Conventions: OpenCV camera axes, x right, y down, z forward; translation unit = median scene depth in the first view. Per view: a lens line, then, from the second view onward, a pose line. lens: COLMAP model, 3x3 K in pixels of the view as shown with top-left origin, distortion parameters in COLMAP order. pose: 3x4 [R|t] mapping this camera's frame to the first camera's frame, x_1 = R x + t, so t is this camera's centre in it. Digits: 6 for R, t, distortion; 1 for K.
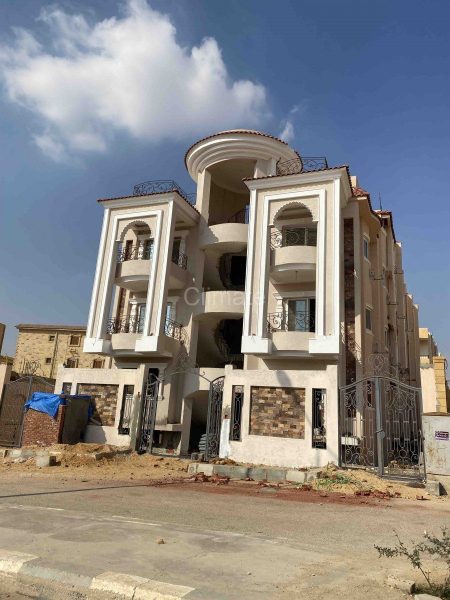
lens RADIAL K [[491.1, 0, 219.0], [0, 491.1, 294.3], [0, 0, 1]] dist [0.004989, -0.008462]
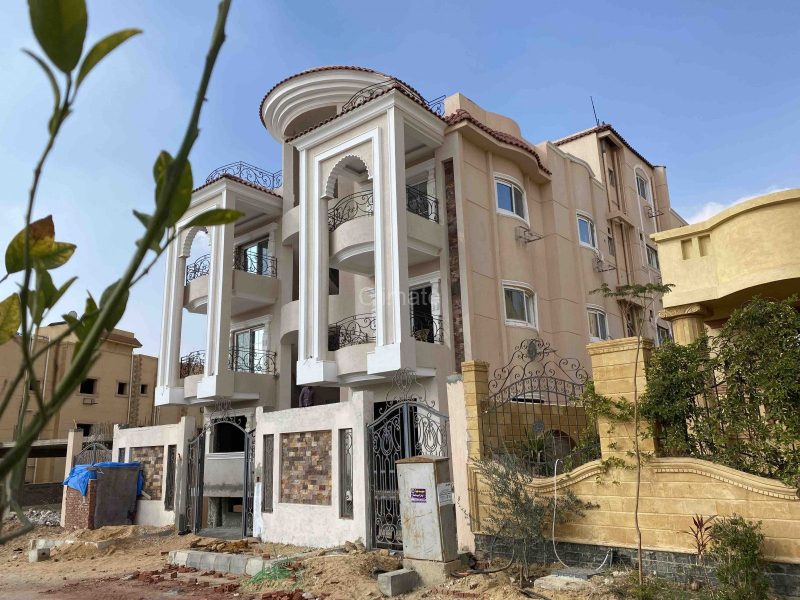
lens RADIAL K [[653.8, 0, 368.2], [0, 653.8, 302.4], [0, 0, 1]] dist [-0.021070, 0.002290]
pose [[0.936346, -0.165500, -0.309622, 0.448655], [0.168896, 0.985504, -0.016006, 0.034263], [0.307783, -0.037307, 0.950725, 0.140347]]
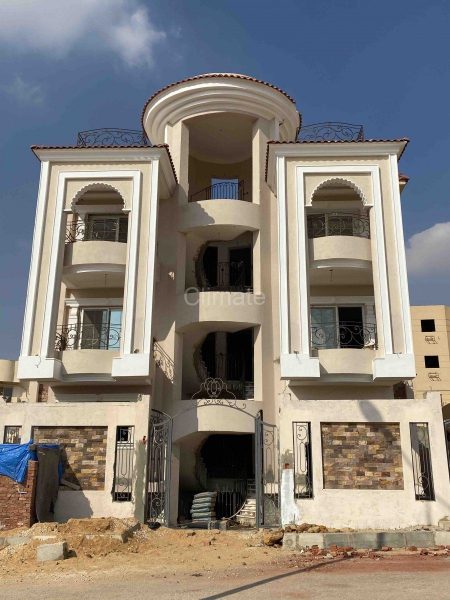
lens RADIAL K [[638.6, 0, 225.0], [0, 638.6, 300.0], [0, 0, 1]] dist [0.018568, -0.027808]
pose [[0.939178, 0.037212, 0.341410, -0.357560], [-0.034040, 0.999304, -0.015279, 0.021822], [-0.341741, 0.002728, 0.939790, 0.136318]]
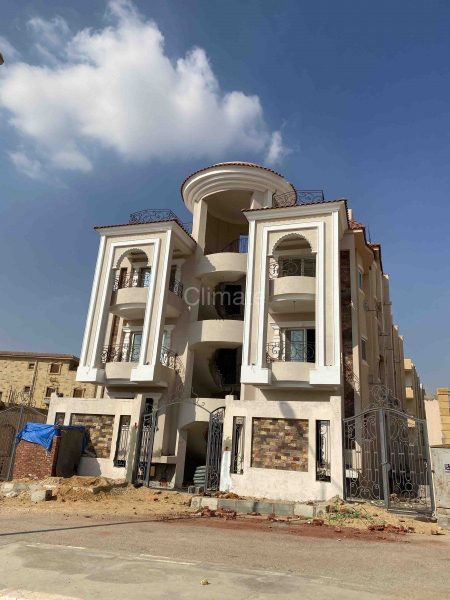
lens RADIAL K [[491.1, 0, 219.0], [0, 491.1, 294.3], [0, 0, 1]] dist [0.004989, -0.008462]
pose [[0.998896, 0.015494, 0.044338, -0.044471], [-0.012870, 0.998183, -0.058864, -0.000466], [-0.045170, 0.058229, 0.997281, 0.003192]]
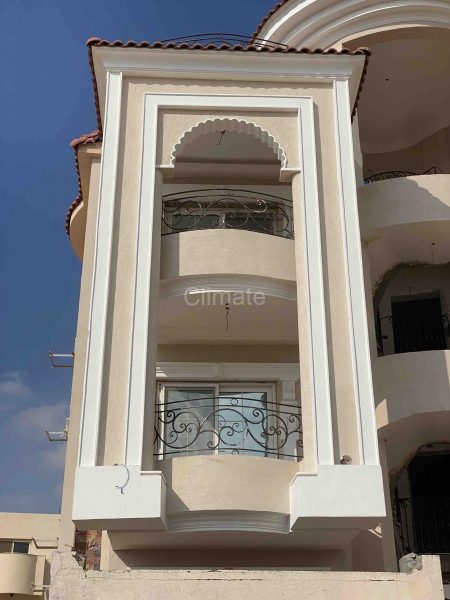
lens RADIAL K [[919.9, 0, 225.0], [0, 919.9, 300.0], [0, 0, 1]] dist [0.076503, 0.027567]
pose [[0.898172, 0.134041, 0.418712, -0.494371], [-0.049722, 0.977249, -0.206186, 0.116104], [-0.436823, 0.164372, 0.884403, 0.565548]]
